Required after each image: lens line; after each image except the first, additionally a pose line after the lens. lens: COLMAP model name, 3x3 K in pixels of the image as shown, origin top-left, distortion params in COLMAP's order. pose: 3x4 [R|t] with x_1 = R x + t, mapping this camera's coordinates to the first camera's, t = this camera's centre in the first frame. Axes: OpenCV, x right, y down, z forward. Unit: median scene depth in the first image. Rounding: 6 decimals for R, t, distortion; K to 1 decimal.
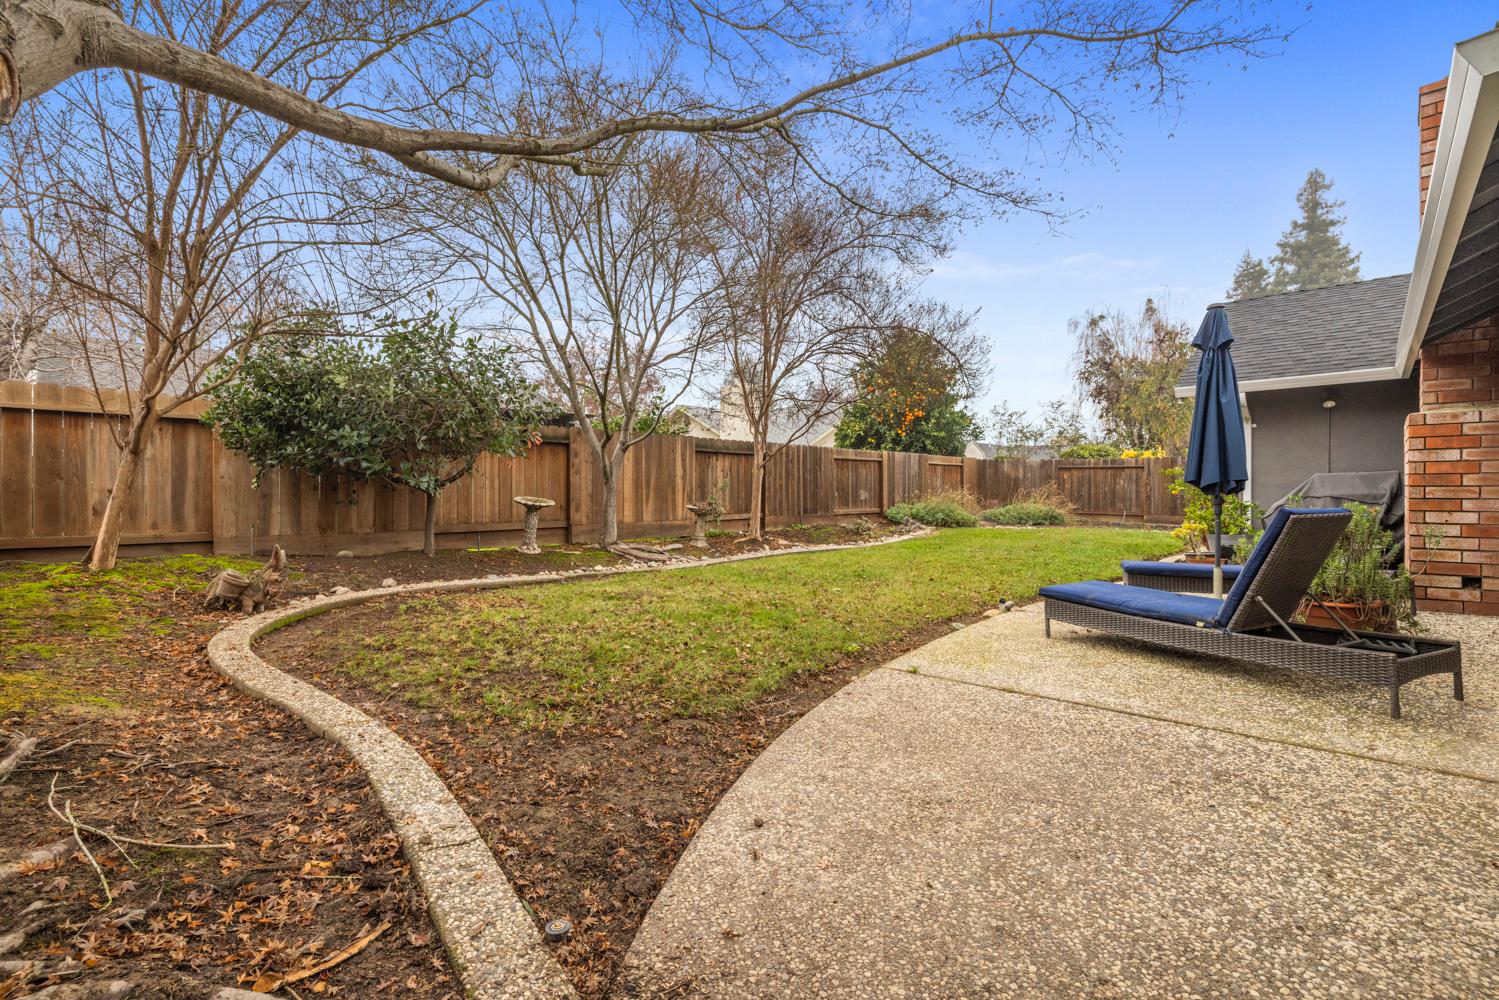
lens RADIAL K [[677.6, 0, 750.5], [0, 677.6, 495.2], [0, 0, 1]] dist [-0.003055, -0.000257]
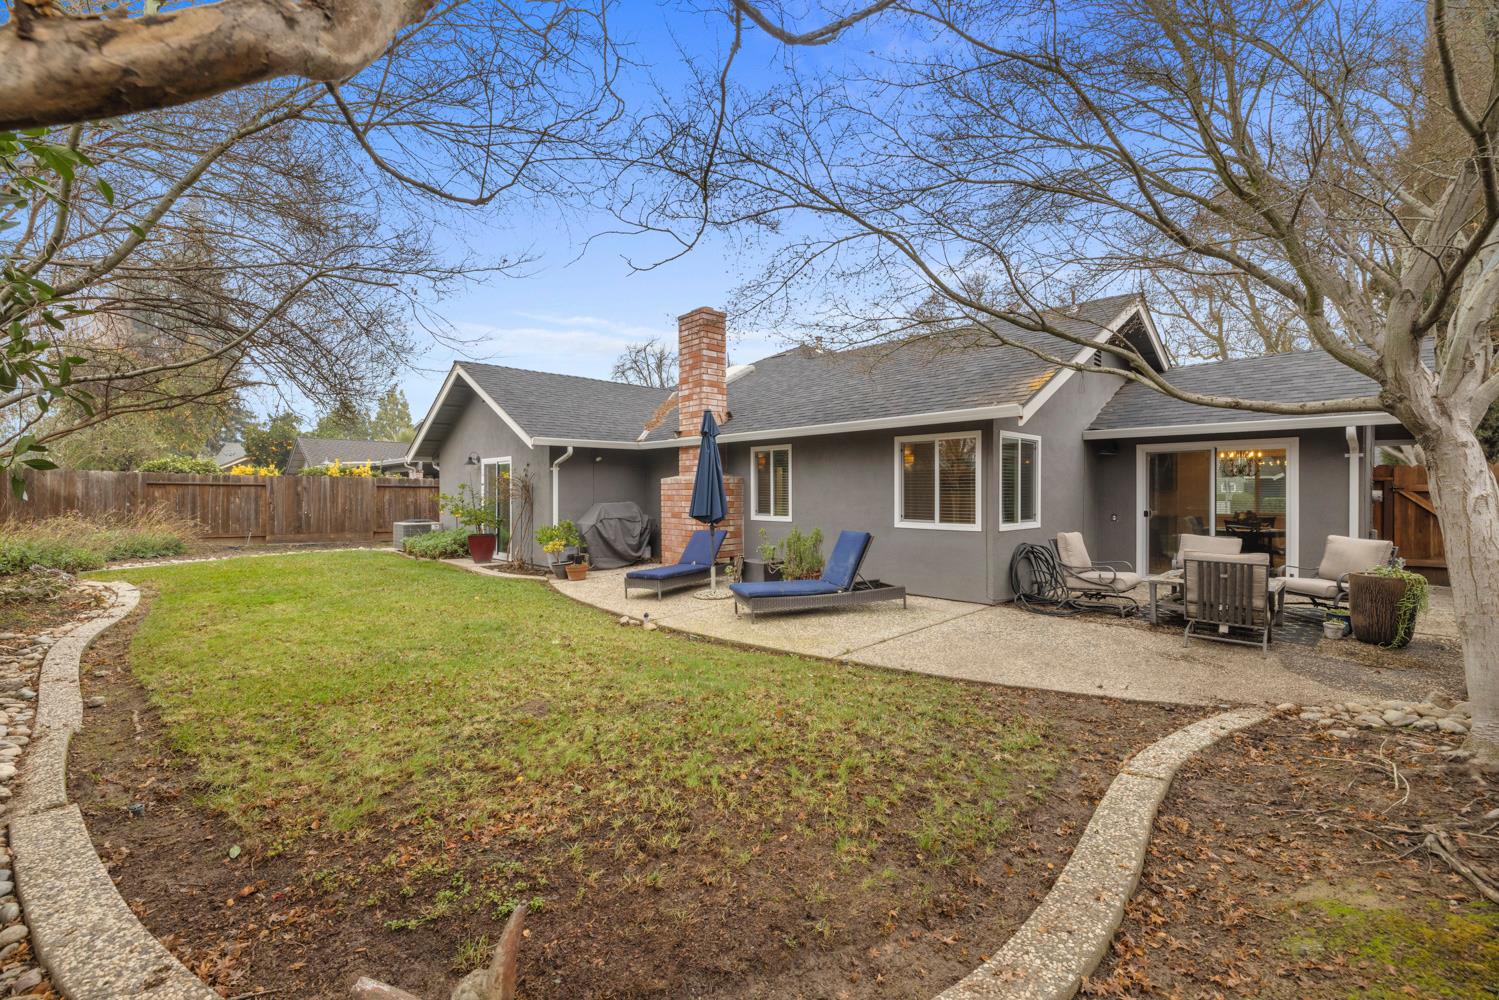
lens RADIAL K [[629.9, 0, 746.0], [0, 629.9, 489.1], [0, 0, 1]] dist [0.001203, 0.000043]
pose [[0.042146, 0.000054, 0.999111, -0.706631], [0.010952, 0.999940, -0.000516, -0.067770], [-0.999051, 0.010964, 0.042143, 0.677002]]
